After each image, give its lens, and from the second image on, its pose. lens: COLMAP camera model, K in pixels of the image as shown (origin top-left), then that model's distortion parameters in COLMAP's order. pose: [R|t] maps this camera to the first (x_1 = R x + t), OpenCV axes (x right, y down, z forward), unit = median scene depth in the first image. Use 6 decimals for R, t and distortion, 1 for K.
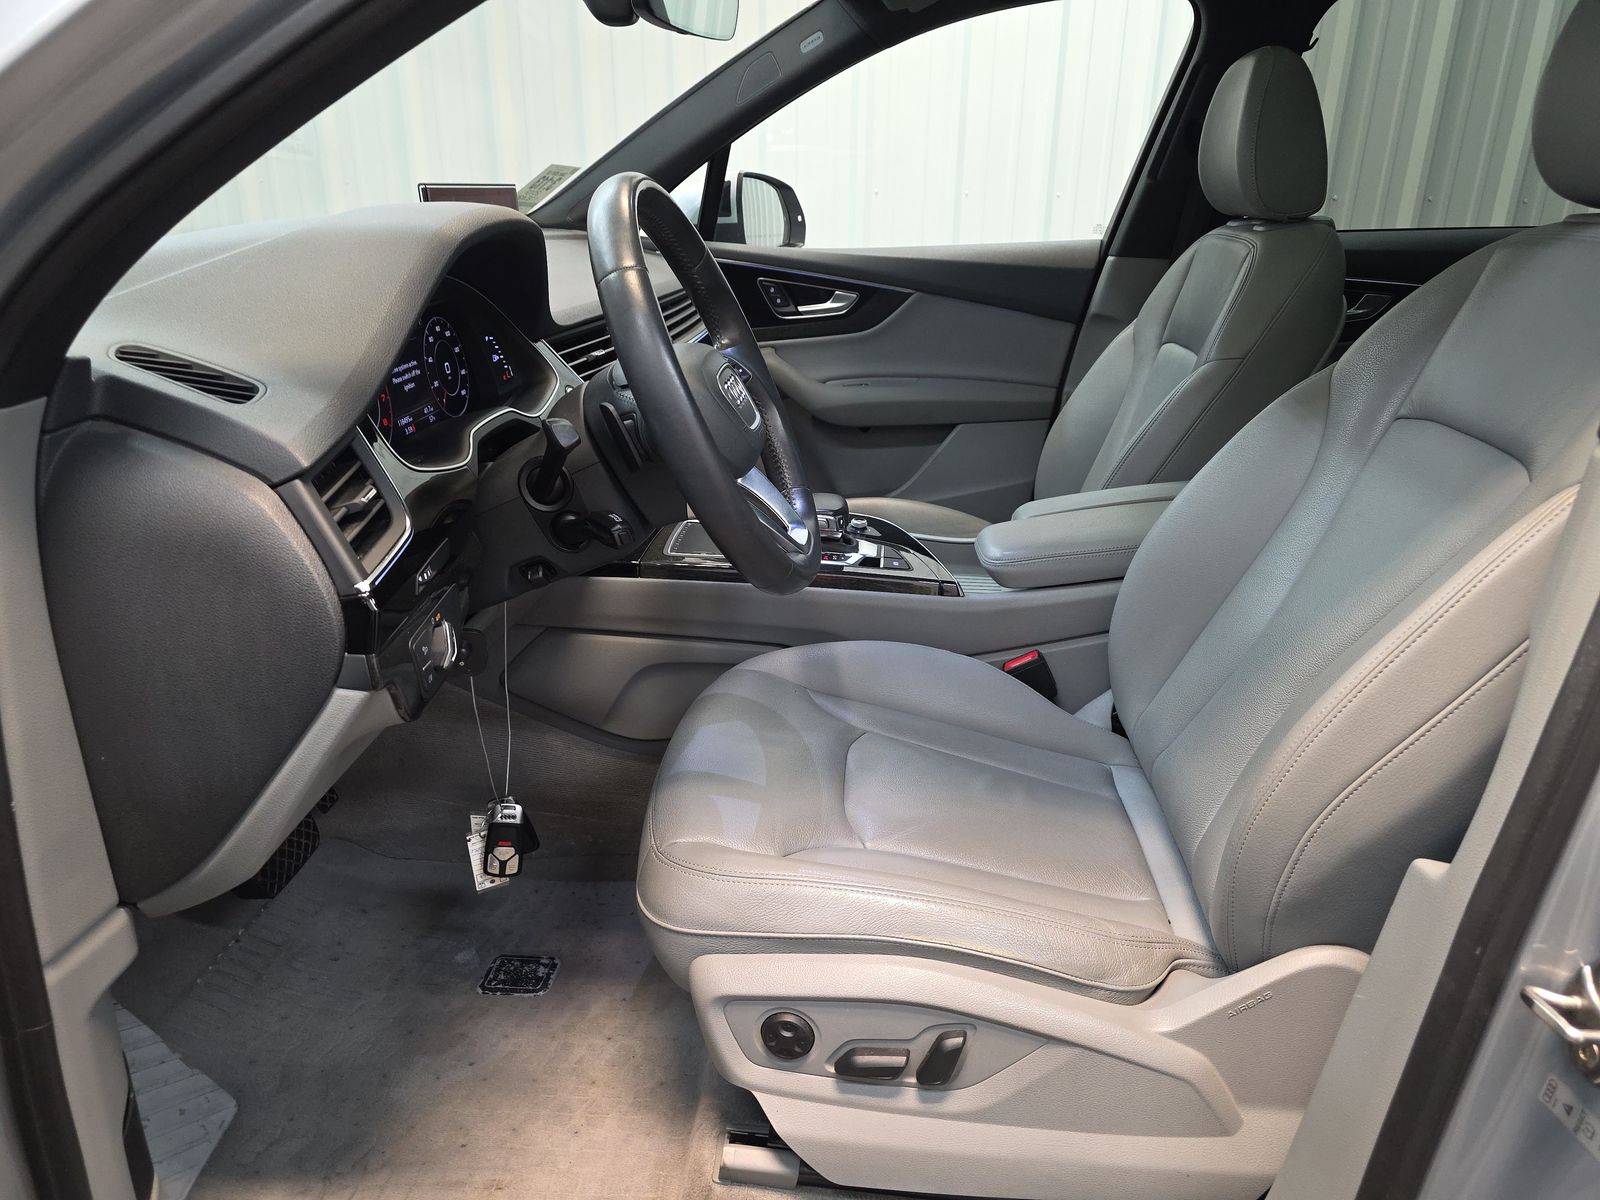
lens RADIAL K [[1034.0, 0, 800.3], [0, 1034.0, 597.8], [0, 0, 1]] dist [0.053268, -0.048770]
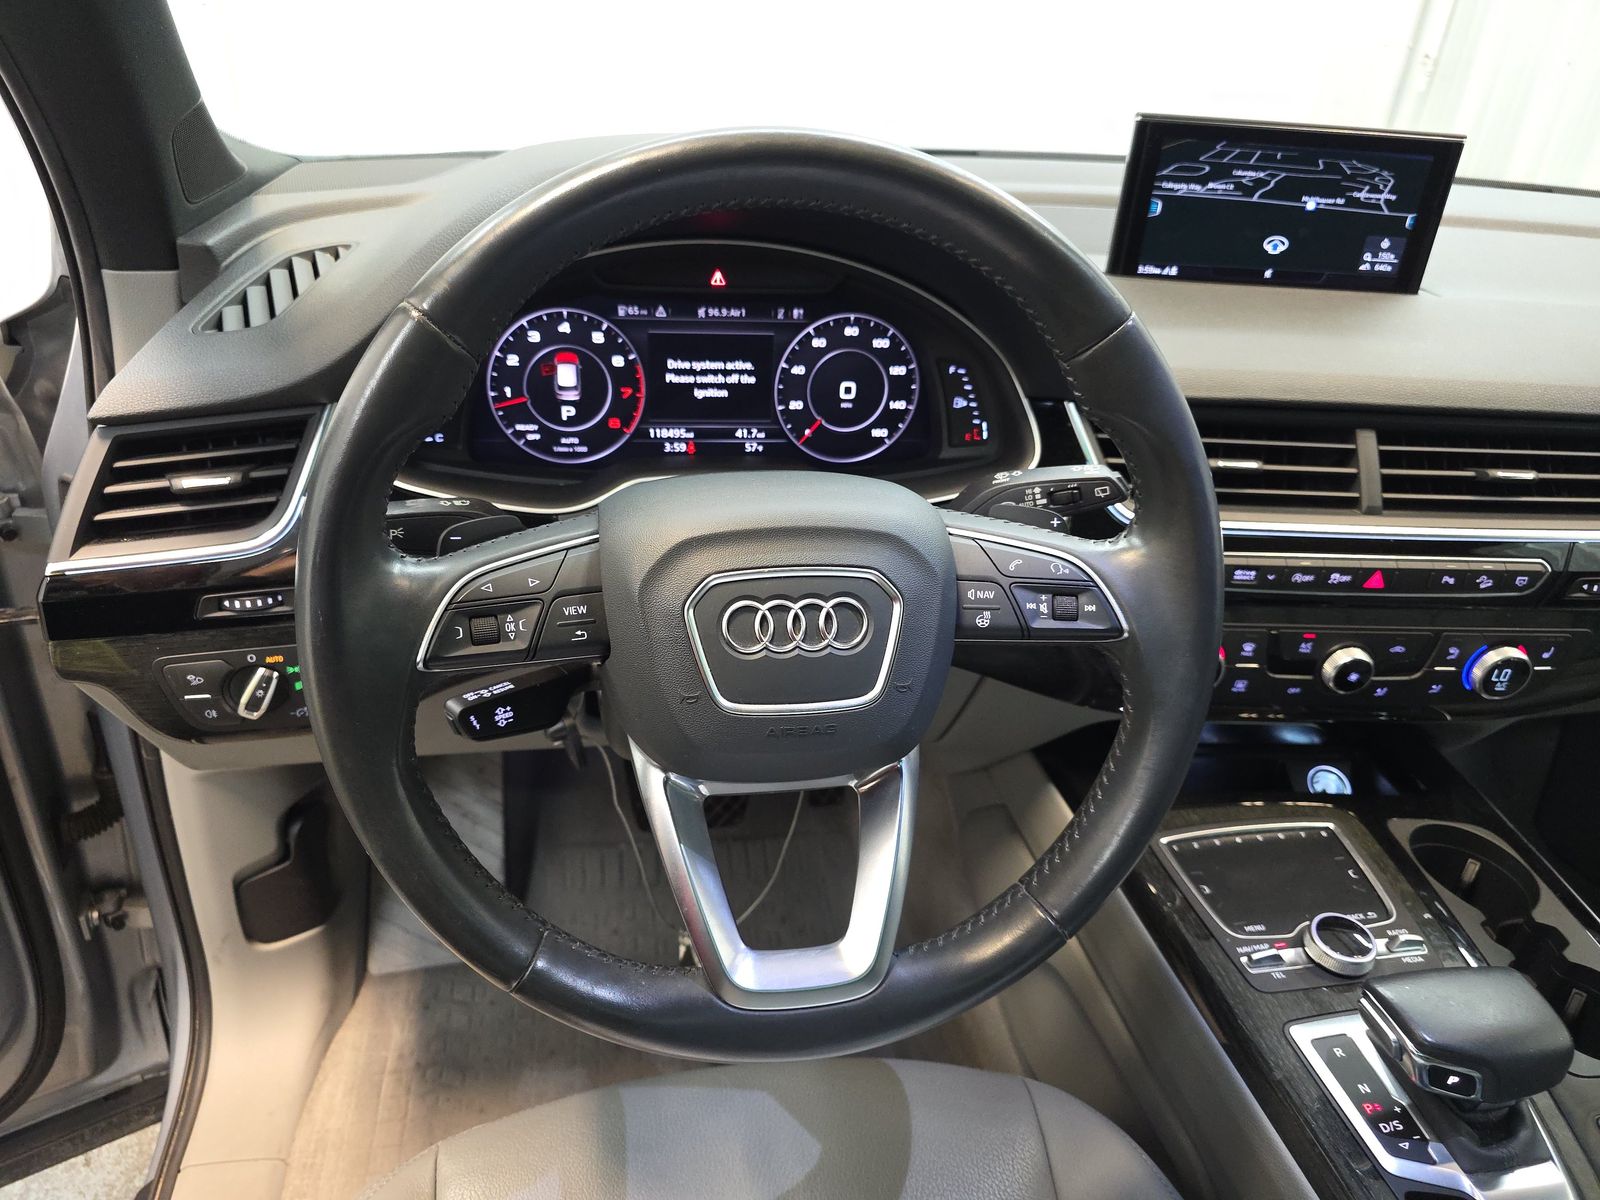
lens RADIAL K [[1083.4, 0, 800.0], [0, 1083.4, 600.0], [0, 0, 1]] dist [0.054533, -0.061687]
pose [[0.240030, 0.467417, -0.850827, 0.301297], [-0.411435, 0.842822, 0.346948, -0.325909], [0.879265, 0.266782, 0.394614, 0.709407]]
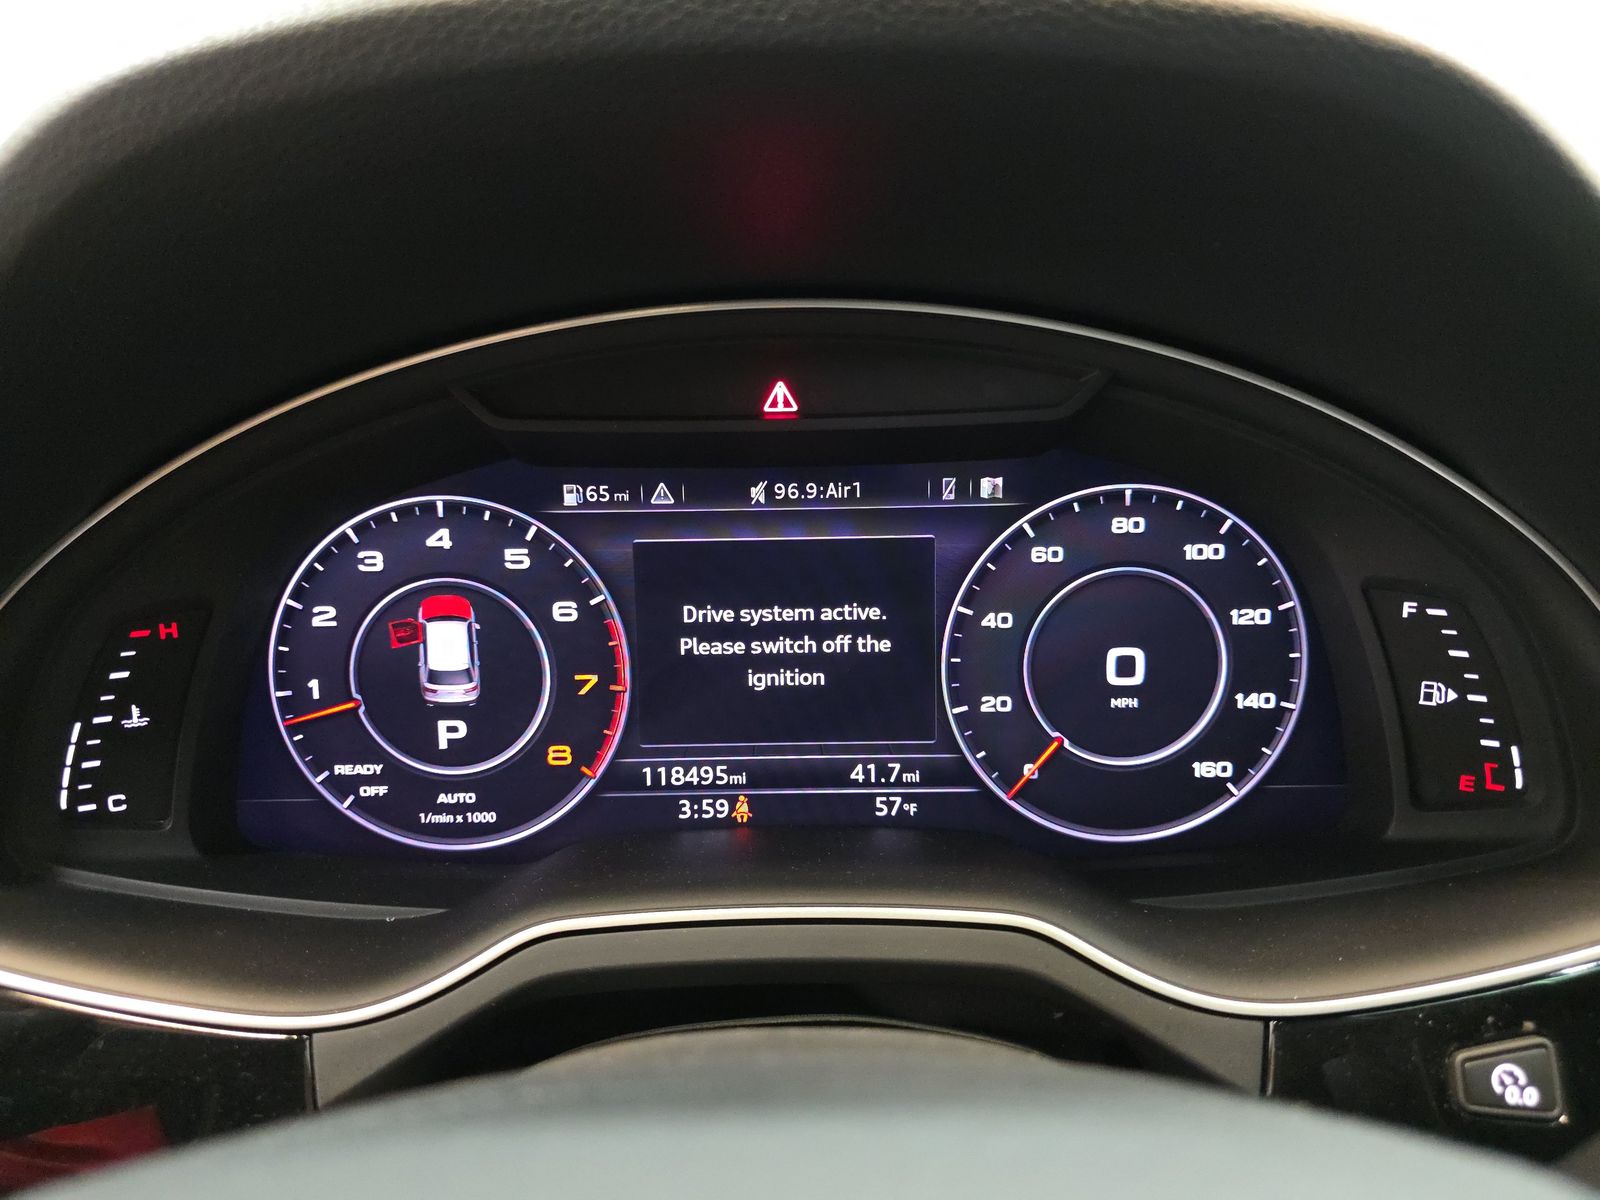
lens RADIAL K [[1080.1, 0, 798.0], [0, 1080.1, 575.4], [0, 0, 1]] dist [0.087169, -0.059116]
pose [[0.046150, 0.209308, -0.976760, -0.069447], [-0.345946, 0.920643, 0.180937, -0.255626], [0.937119, 0.329556, 0.114897, 0.851526]]
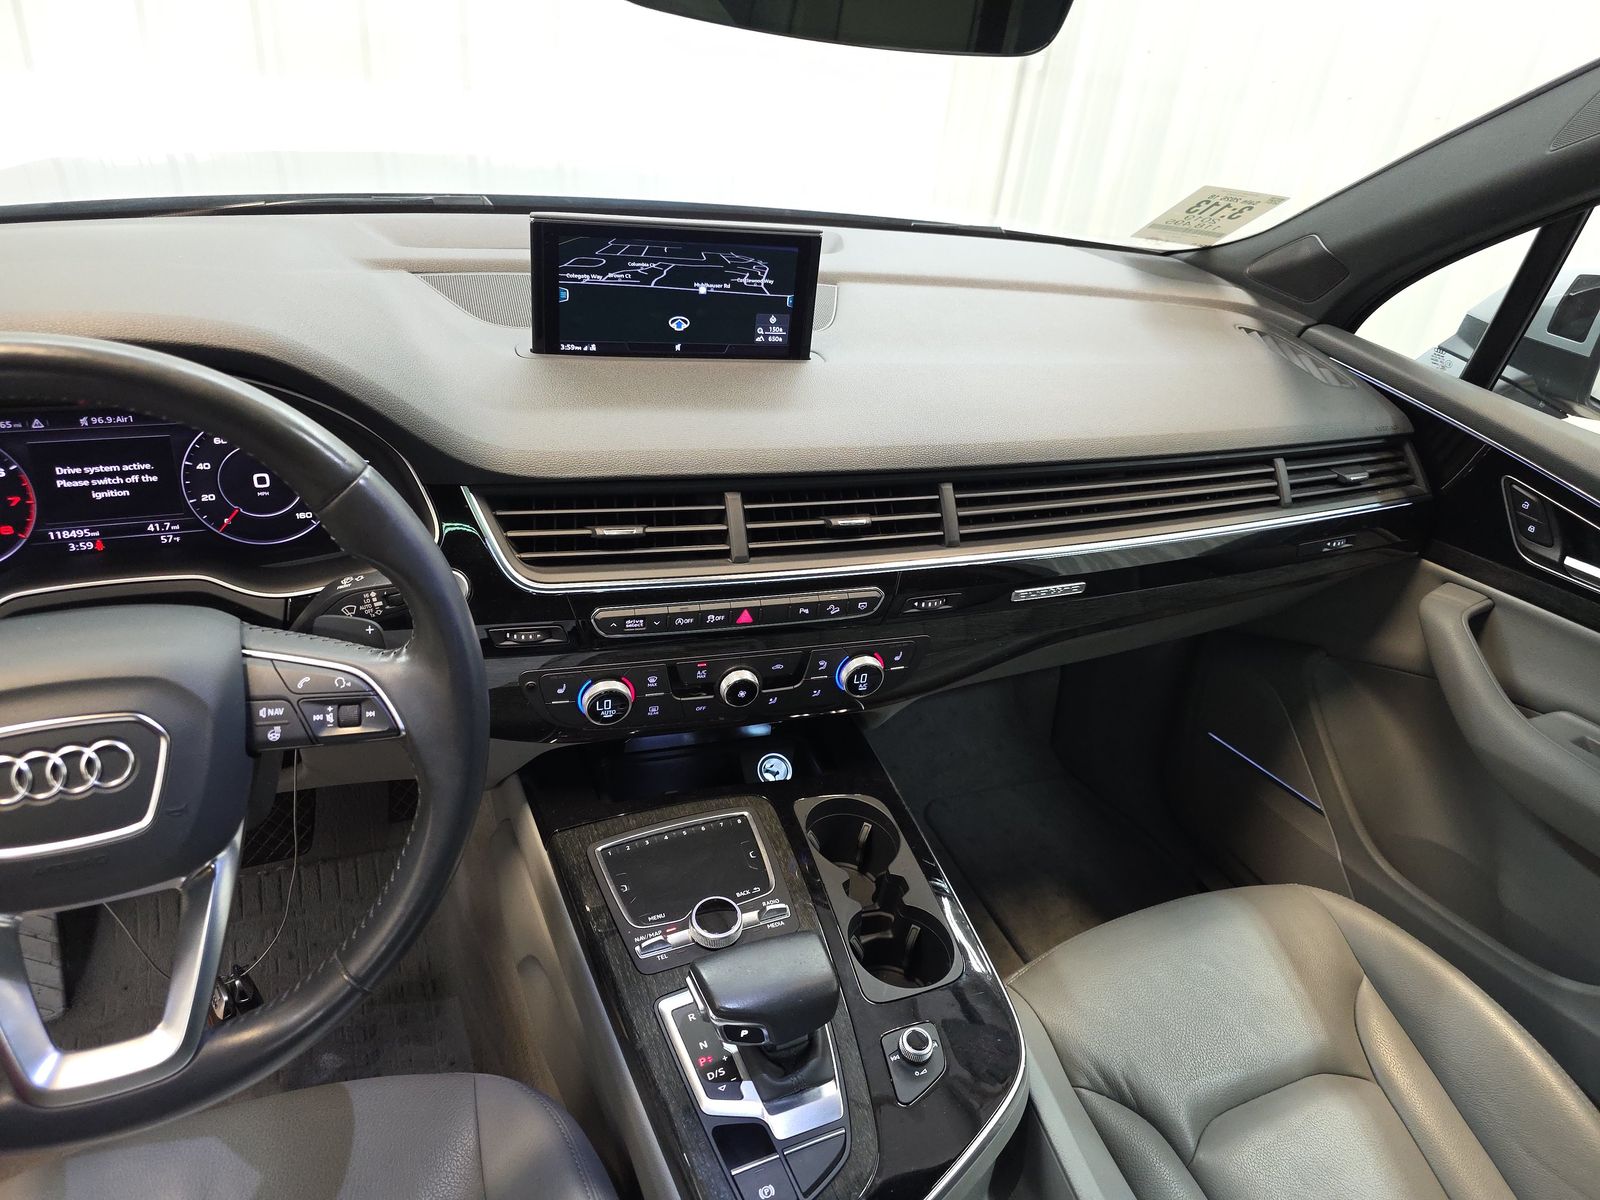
lens RADIAL K [[1058.6, 0, 797.1], [0, 1058.6, 591.1], [0, 0, 1]] dist [0.065612, -0.067923]
pose [[0.465019, 0.474390, -0.747470, 0.408216], [-0.418204, 0.861880, 0.286826, -0.504970], [0.780296, 0.179215, 0.599182, 0.831267]]
